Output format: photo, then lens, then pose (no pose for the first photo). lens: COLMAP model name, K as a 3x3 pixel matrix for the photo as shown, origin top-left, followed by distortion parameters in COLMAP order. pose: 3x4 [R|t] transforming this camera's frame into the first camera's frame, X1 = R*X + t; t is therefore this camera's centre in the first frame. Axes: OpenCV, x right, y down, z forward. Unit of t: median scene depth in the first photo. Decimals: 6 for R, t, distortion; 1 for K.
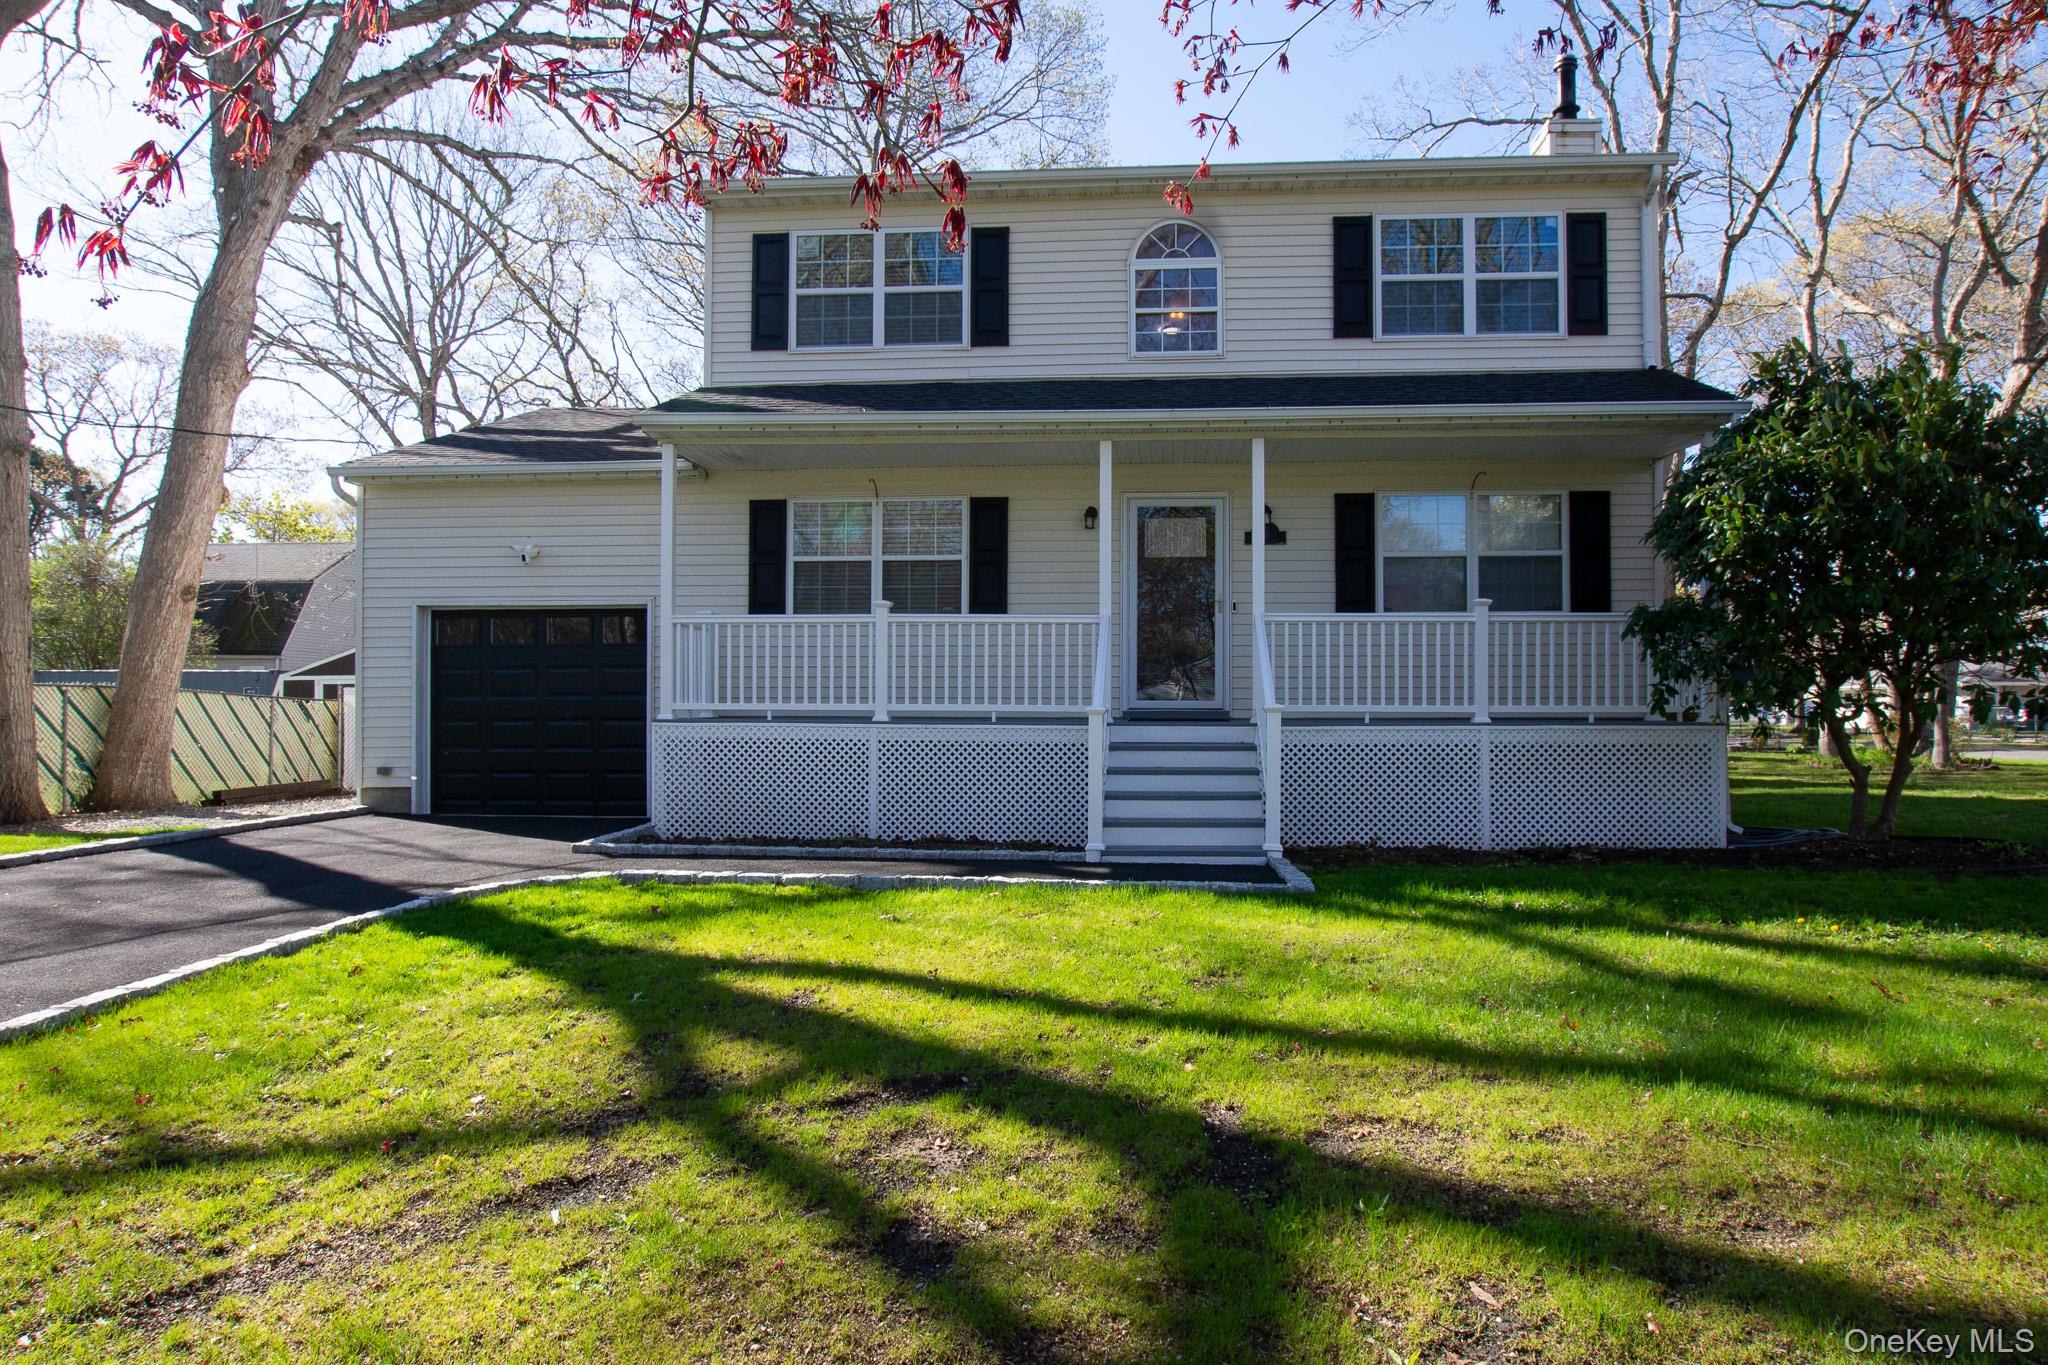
lens RADIAL K [[1167.4, 0, 1020.9], [0, 1167.4, 680.7], [0, 0, 1]] dist [-0.015182, -0.003745]
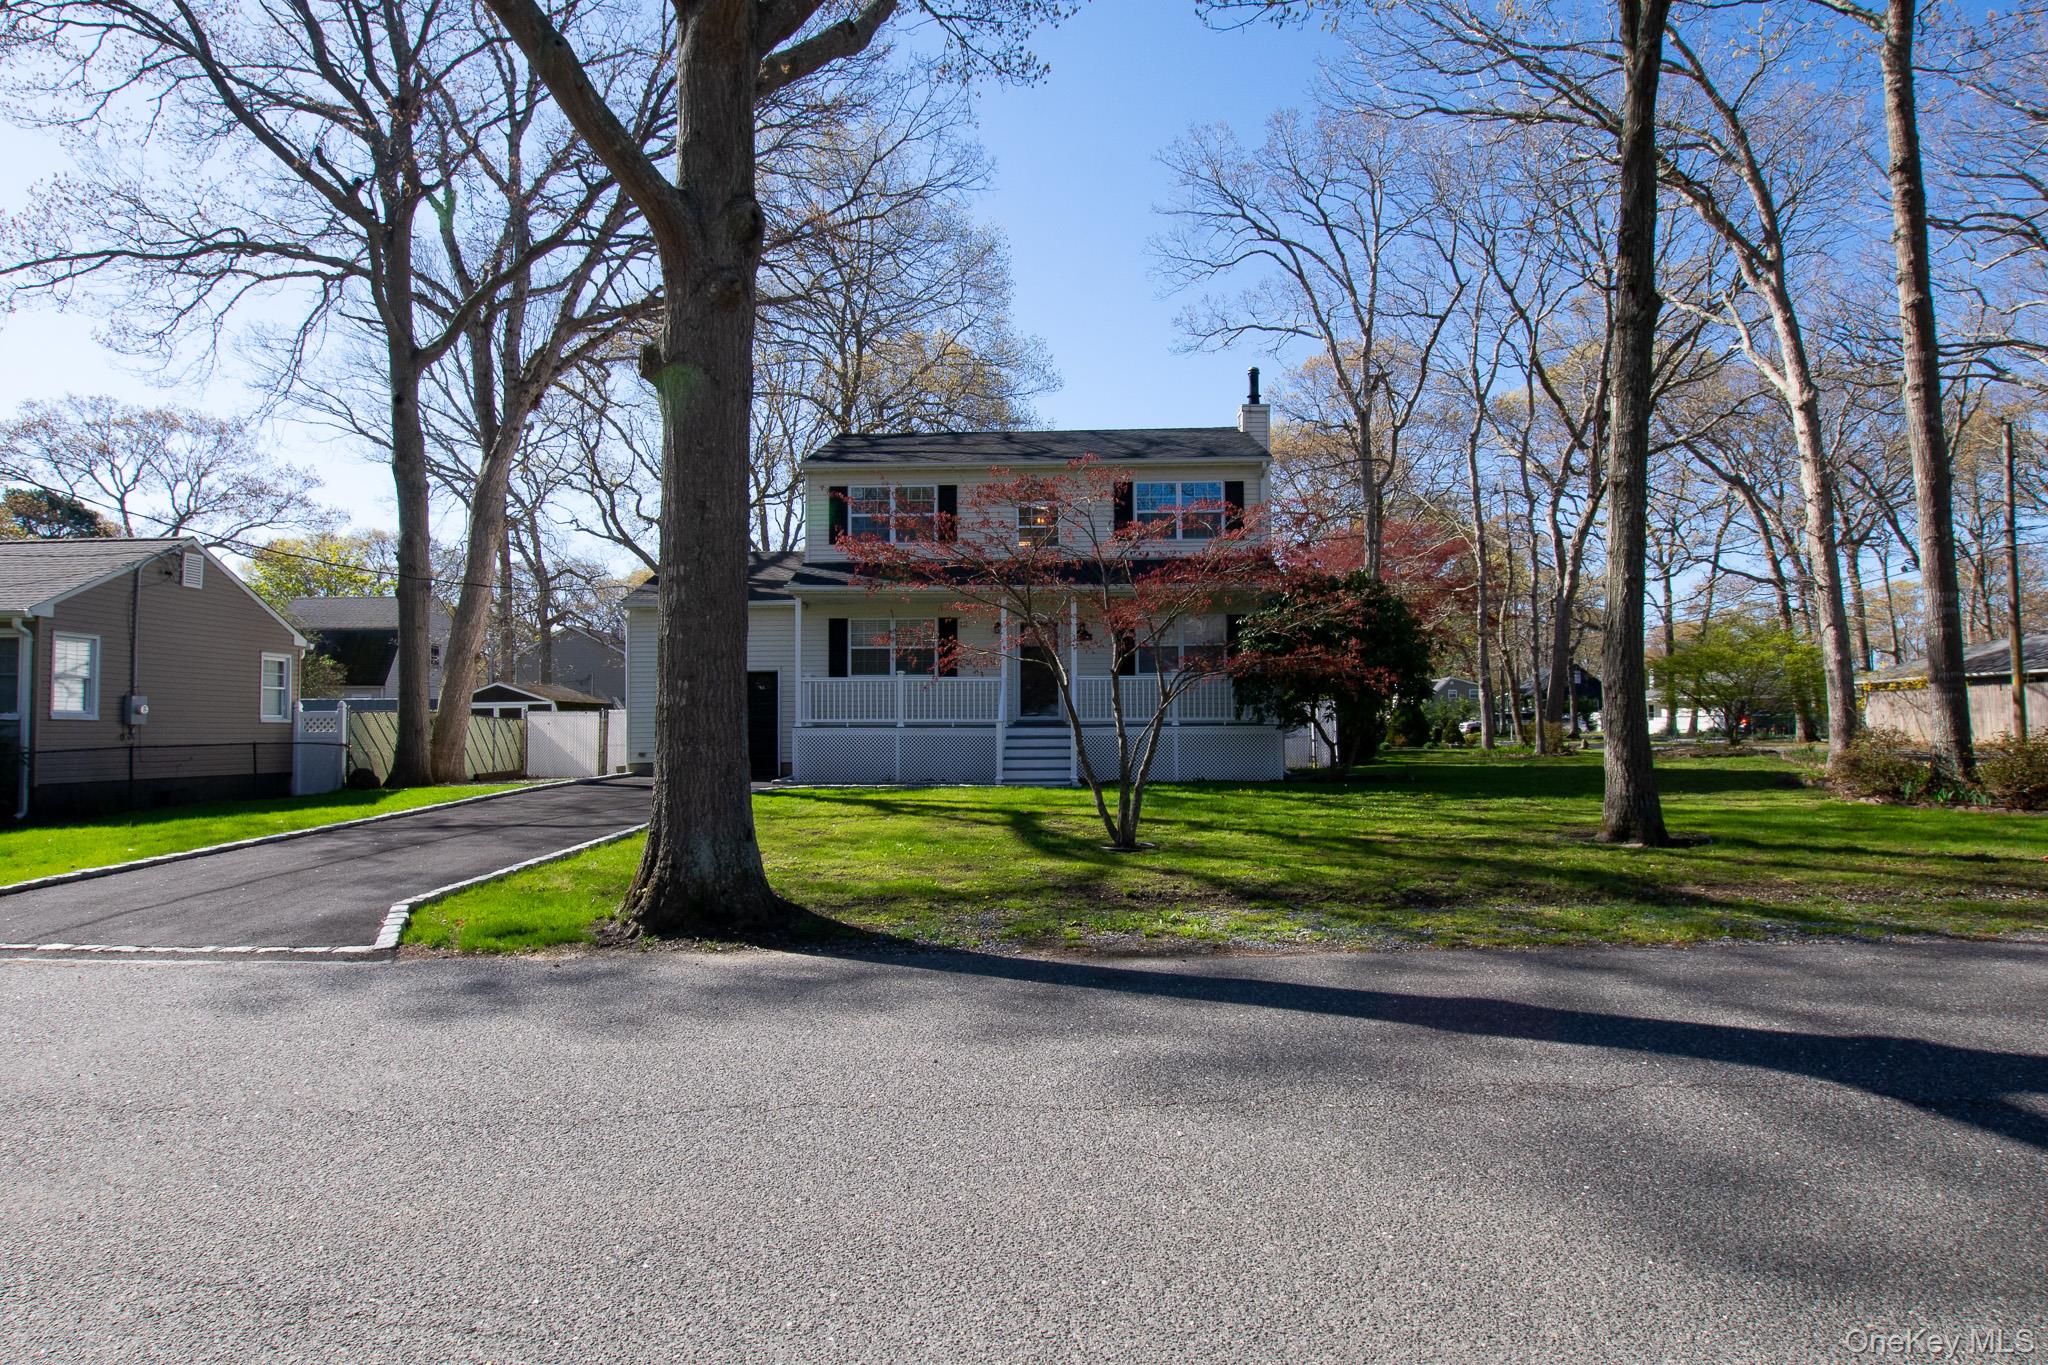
lens RADIAL K [[1167.4, 0, 1022.7], [0, 1167.4, 681.1], [0, 0, 1]] dist [-0.015182, -0.003745]
pose [[0.997248, -0.005078, 0.073958, -0.048351], [0.005993, 0.999908, -0.012155, -0.020566], [-0.073890, 0.012565, 0.997187, -1.046623]]
